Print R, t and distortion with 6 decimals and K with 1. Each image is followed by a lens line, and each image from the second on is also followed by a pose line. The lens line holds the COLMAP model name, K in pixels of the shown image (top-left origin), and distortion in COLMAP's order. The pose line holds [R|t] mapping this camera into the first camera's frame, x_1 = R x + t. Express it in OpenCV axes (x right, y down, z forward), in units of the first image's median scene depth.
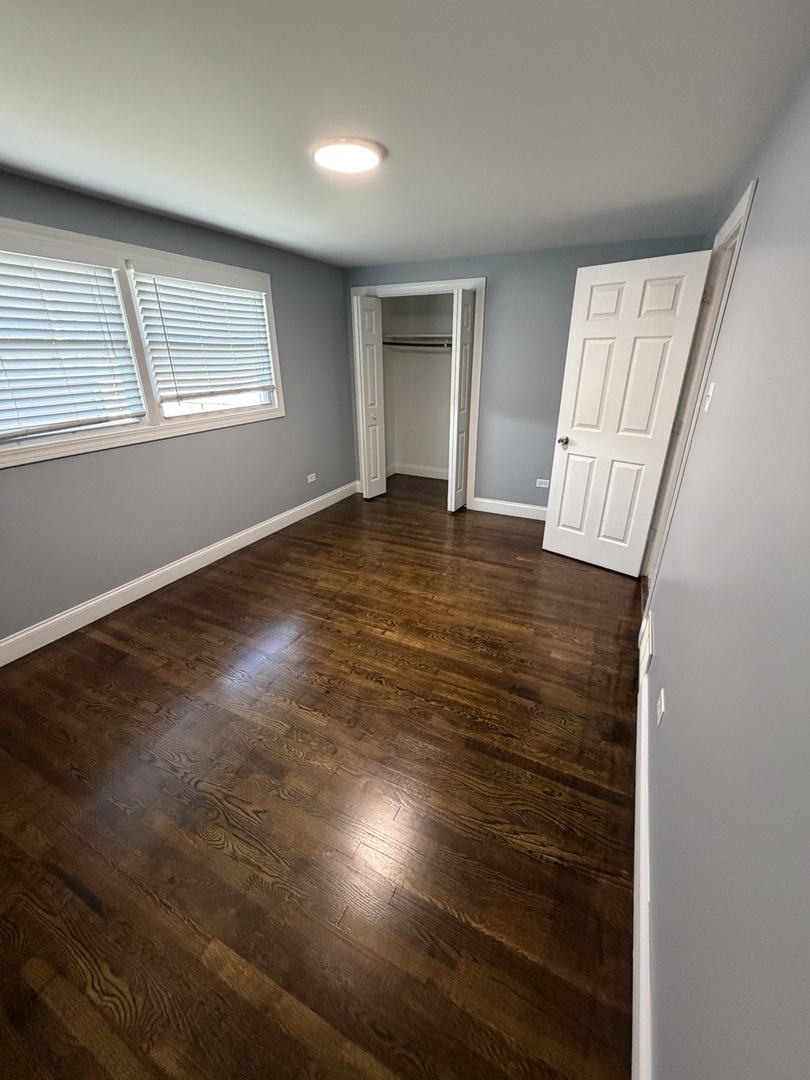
lens RADIAL K [[429.5, 0, 403.4], [0, 429.5, 540.3], [0, 0, 1]] dist [-0.000239, 0.000380]
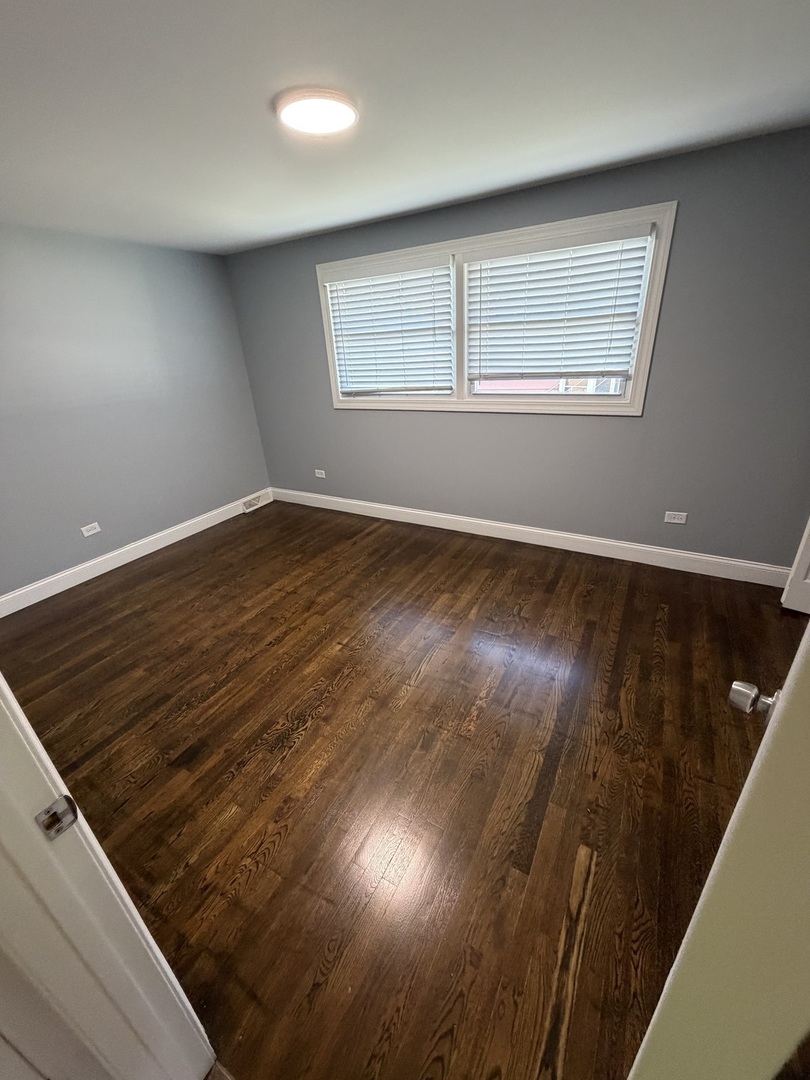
lens RADIAL K [[429.5, 0, 401.5], [0, 429.5, 536.9], [0, 0, 1]] dist [-0.000239, 0.000380]
pose [[-0.063733, 0.421568, -0.904554, 0.661203], [-0.344352, 0.841439, 0.416416, -0.398597], [0.936675, 0.338024, 0.091541, 0.906684]]
